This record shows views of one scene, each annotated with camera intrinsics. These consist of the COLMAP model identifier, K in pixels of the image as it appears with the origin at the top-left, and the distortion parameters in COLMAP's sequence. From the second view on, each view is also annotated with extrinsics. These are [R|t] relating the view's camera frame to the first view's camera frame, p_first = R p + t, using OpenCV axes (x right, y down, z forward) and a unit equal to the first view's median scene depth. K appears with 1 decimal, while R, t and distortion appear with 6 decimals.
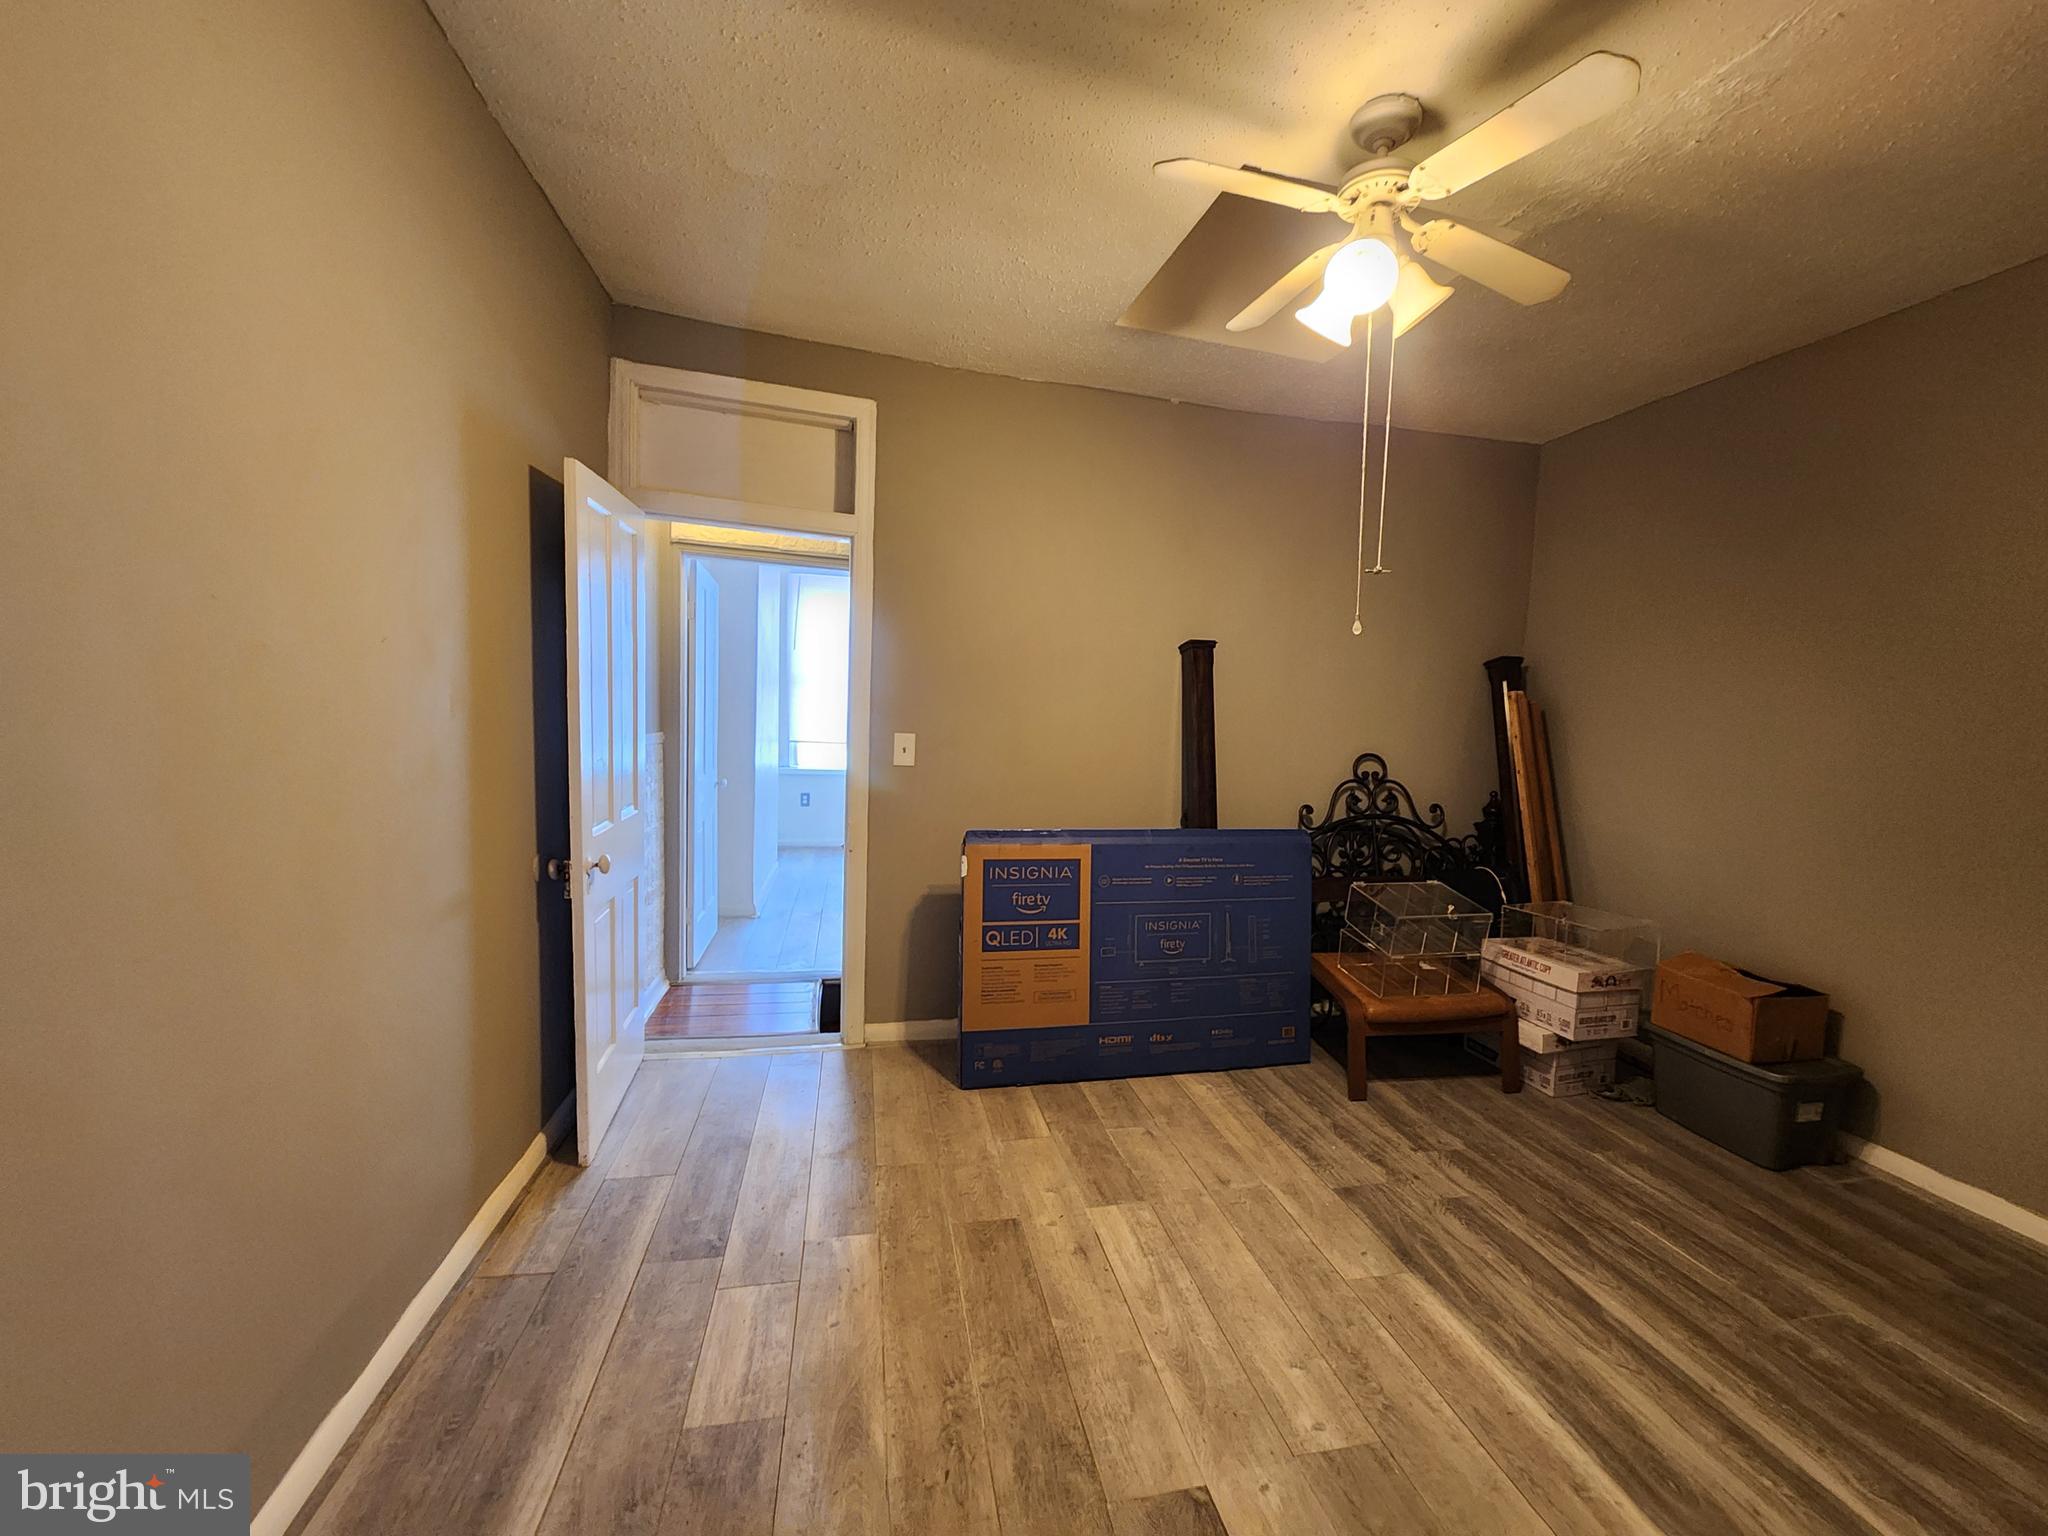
lens RADIAL K [[854.8, 0, 1007.8], [0, 854.8, 774.9], [0, 0, 1]] dist [0.004371, 0.000216]
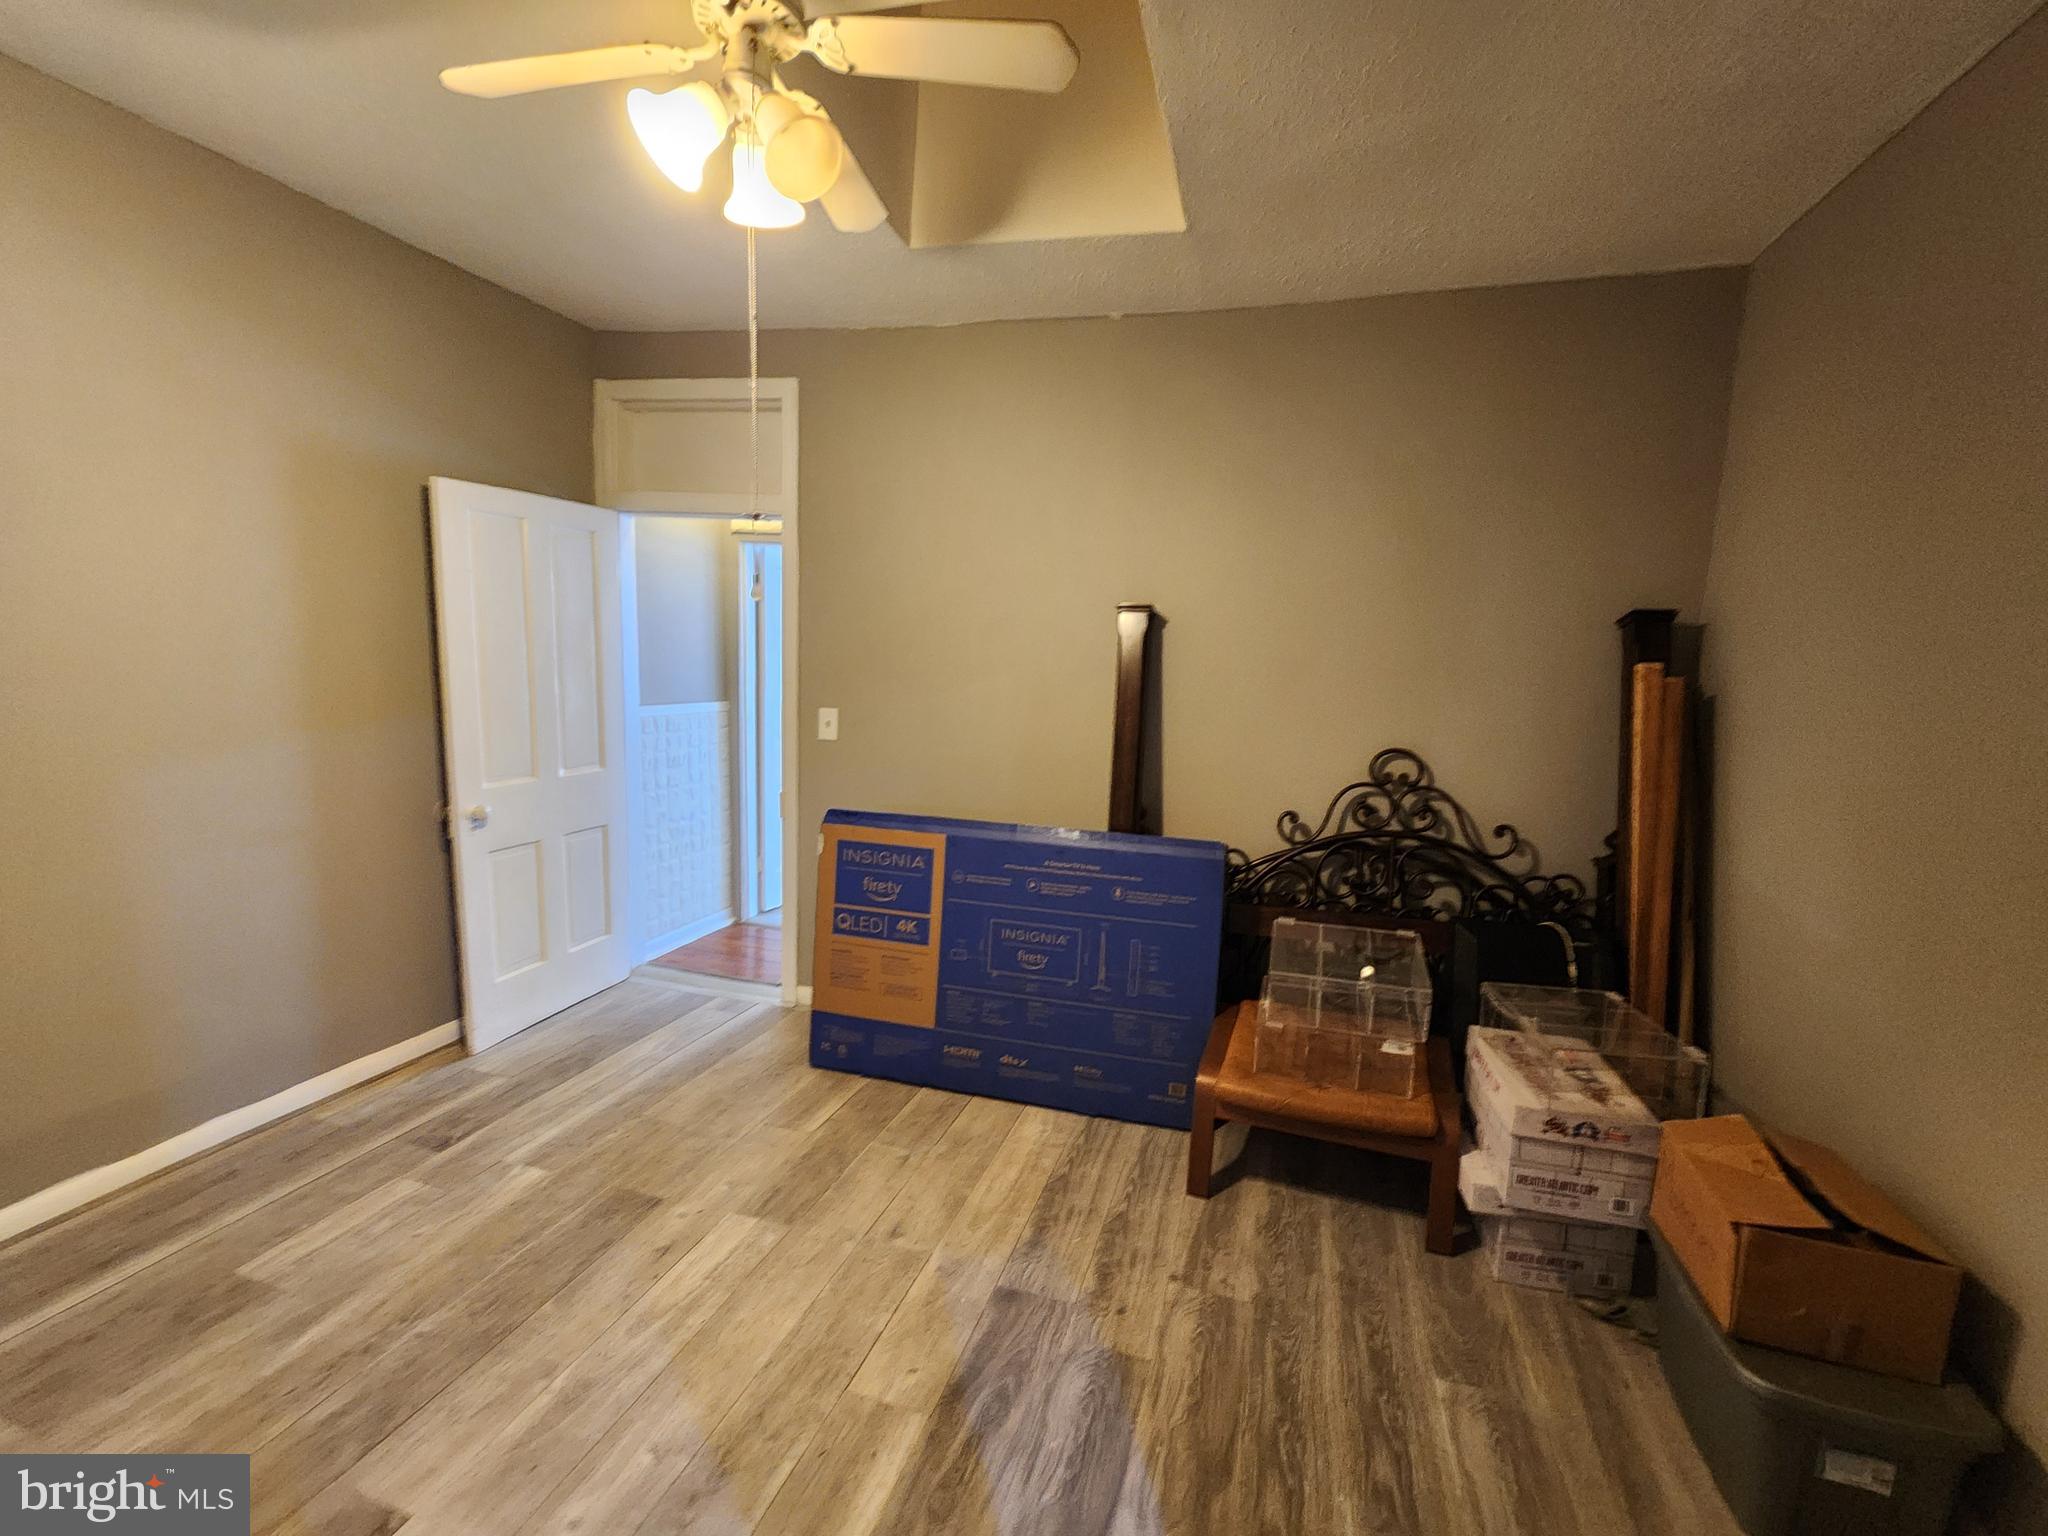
lens RADIAL K [[836.8, 0, 1037.1], [0, 836.8, 770.9], [0, 0, 1]] dist [-0.001134, 0.000668]
pose [[0.875482, 0.058392, -0.479711, 0.618585], [-0.041697, 0.998099, 0.045394, -0.031868], [0.481449, -0.019739, 0.876252, 0.271923]]
